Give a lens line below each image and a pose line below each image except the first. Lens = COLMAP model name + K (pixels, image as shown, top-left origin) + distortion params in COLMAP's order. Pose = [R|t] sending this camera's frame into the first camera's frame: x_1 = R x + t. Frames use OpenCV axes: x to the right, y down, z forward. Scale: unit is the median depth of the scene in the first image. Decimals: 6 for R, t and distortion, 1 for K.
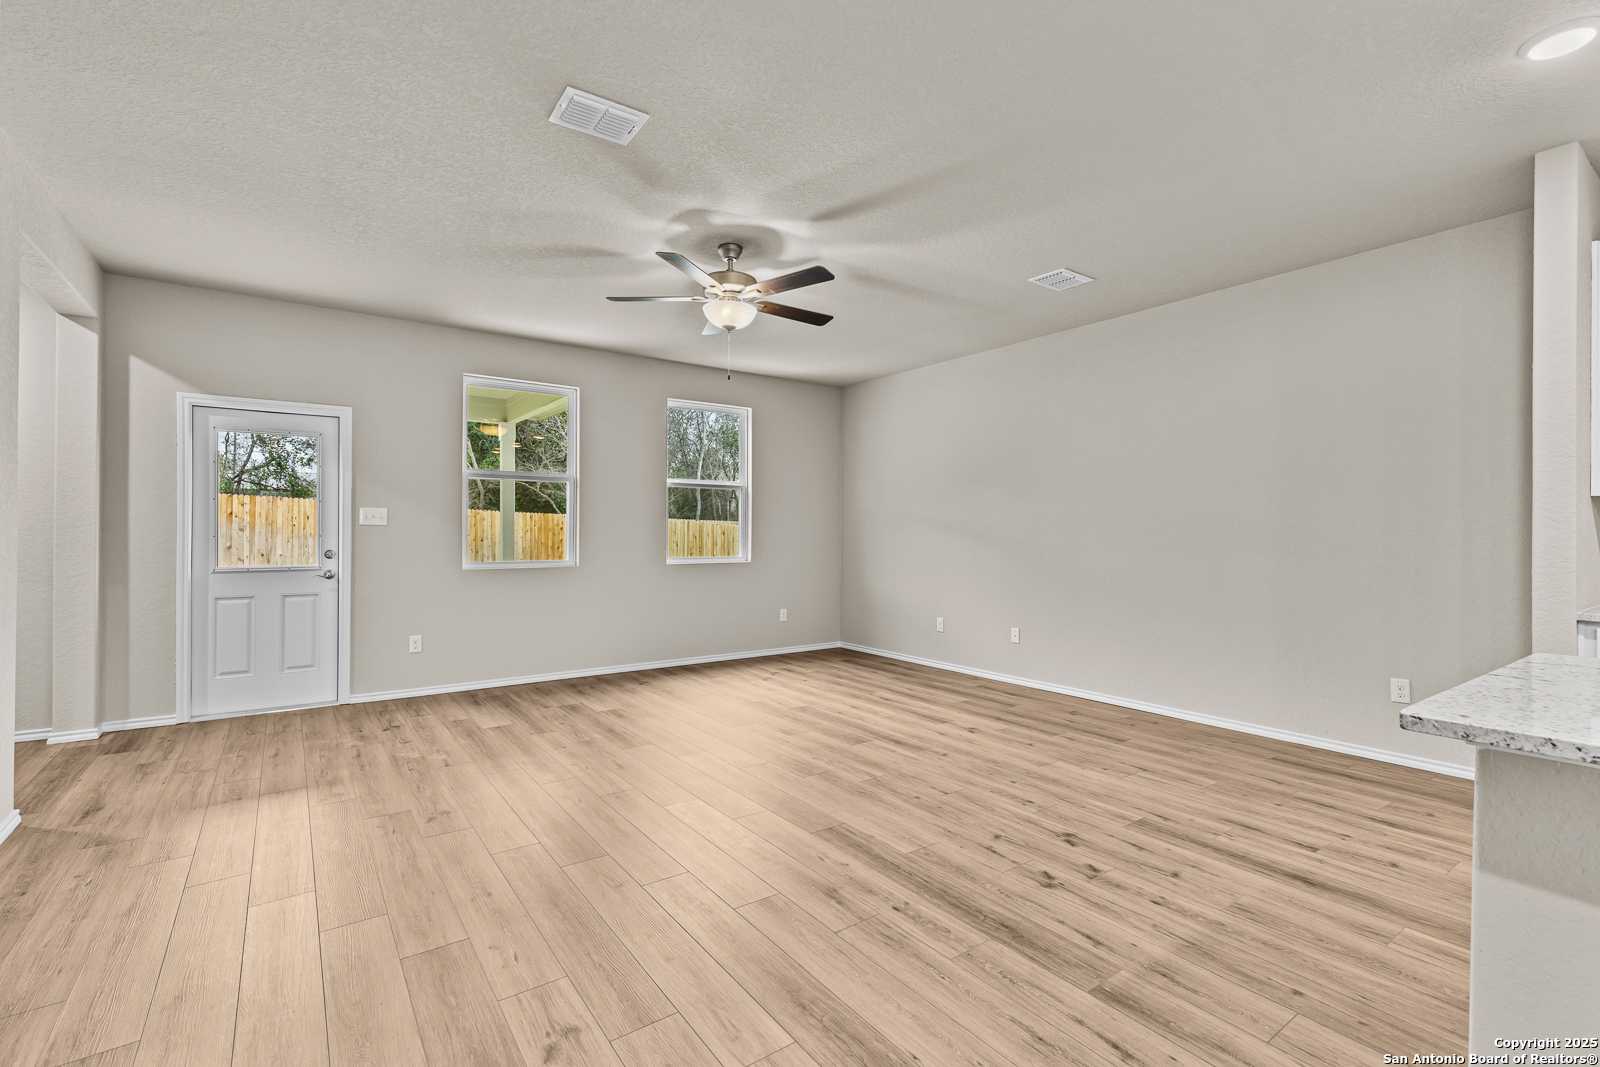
lens RADIAL K [[715.1, 0, 801.5], [0, 715.1, 532.8], [0, 0, 1]] dist [0.003237, -0.001955]
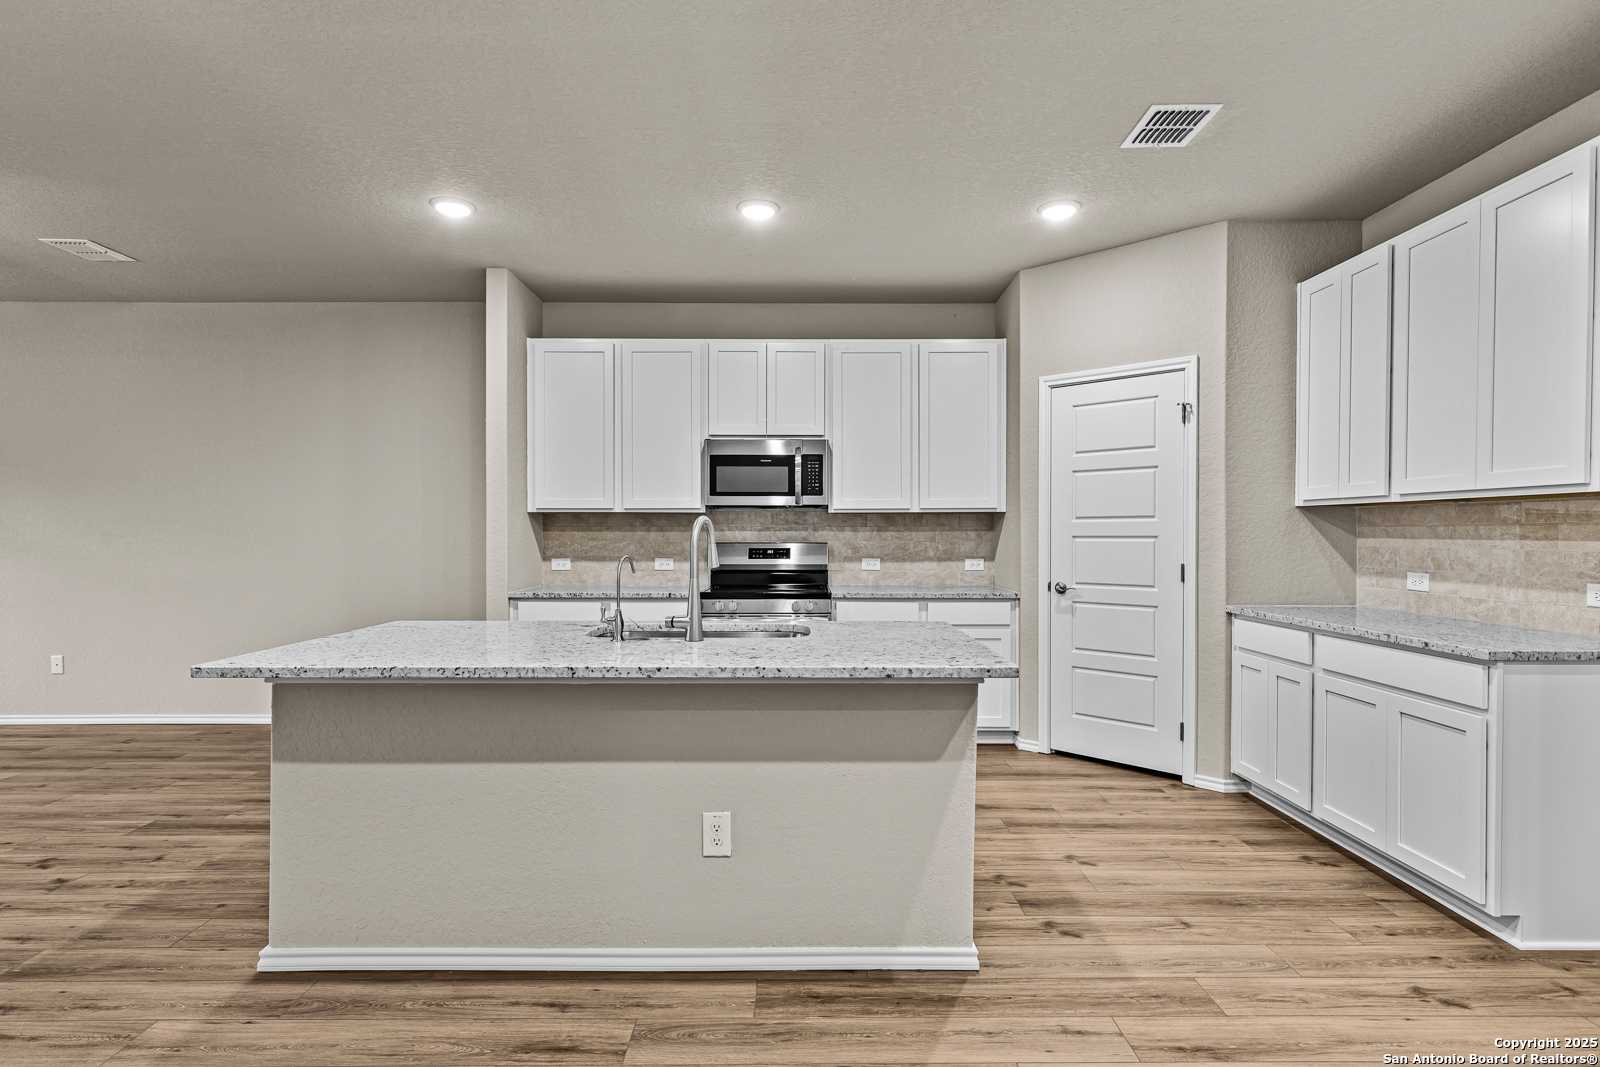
lens RADIAL K [[805.5, 0, 799.8], [0, 805.5, 544.1], [0, 0, 1]] dist [0.002385, -0.000560]
pose [[0.577768, -0.014771, 0.816068, 0.067703], [0.001933, 0.999858, 0.016729, -0.010409], [-0.816199, -0.008088, 0.577714, -0.346858]]
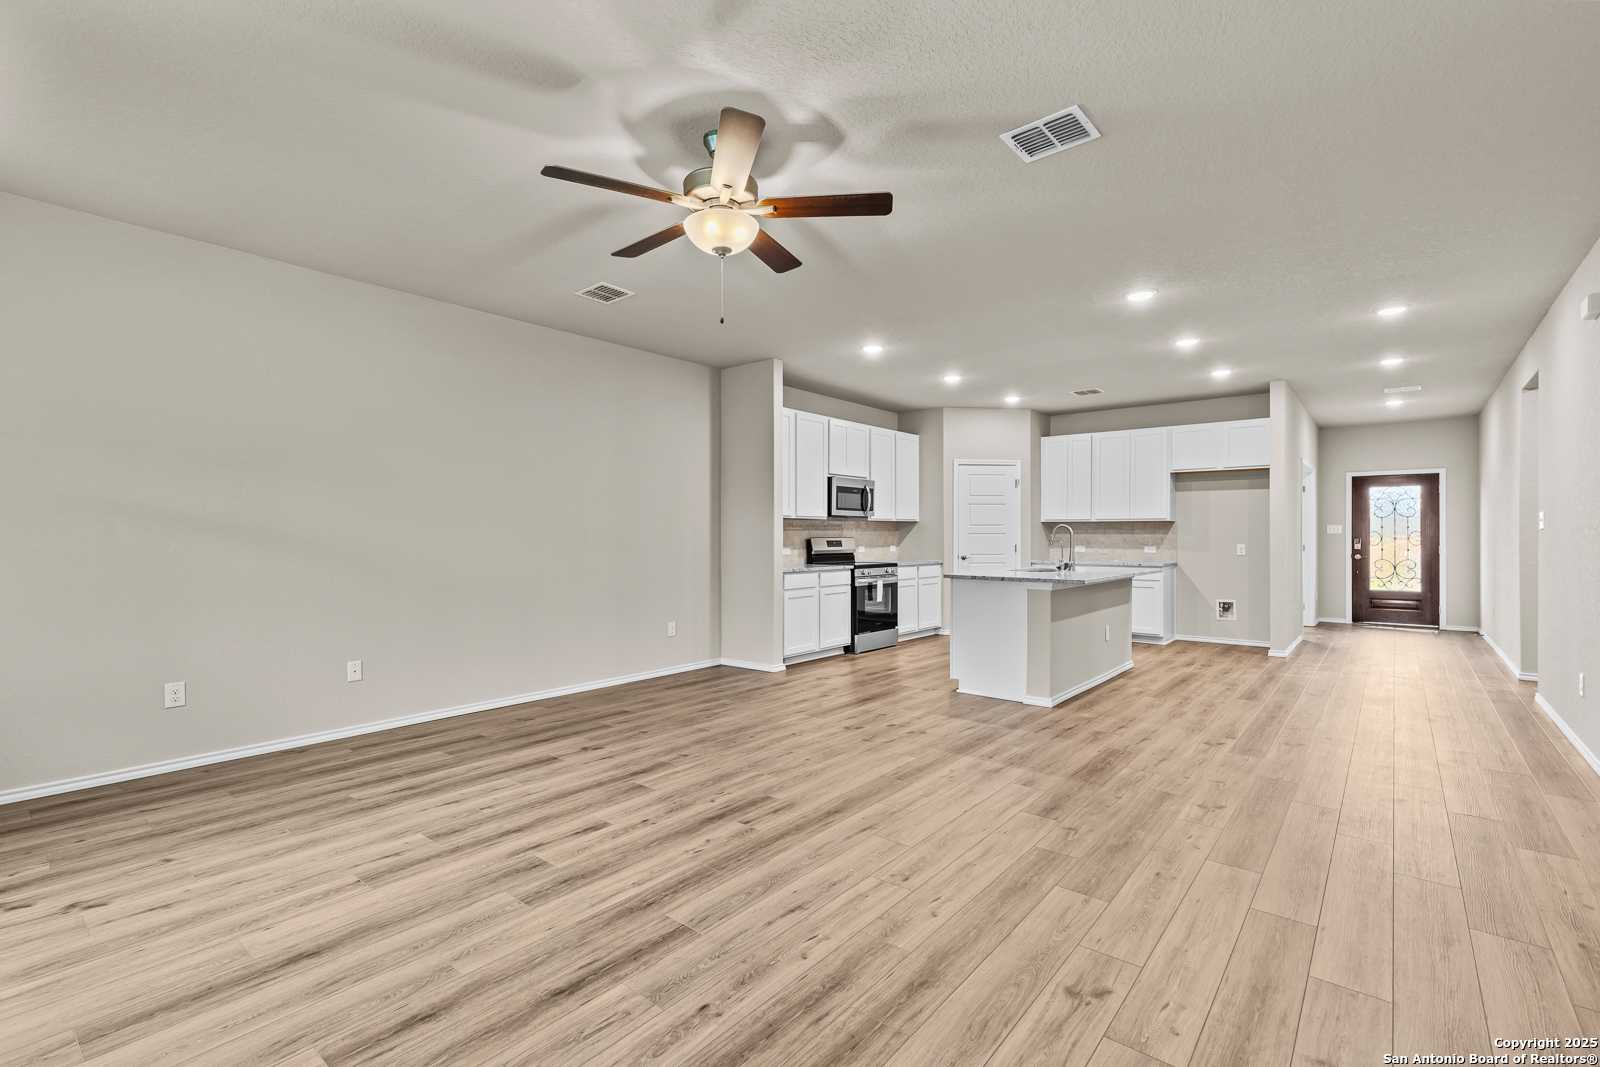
lens RADIAL K [[715.1, 0, 802.7], [0, 715.1, 547.5], [0, 0, 1]] dist [0.003237, -0.001955]
pose [[-0.252580, -0.021316, 0.967341, -0.892872], [-0.001003, 0.999763, 0.021769, -0.006018], [-0.967576, 0.004529, -0.252541, 1.197232]]
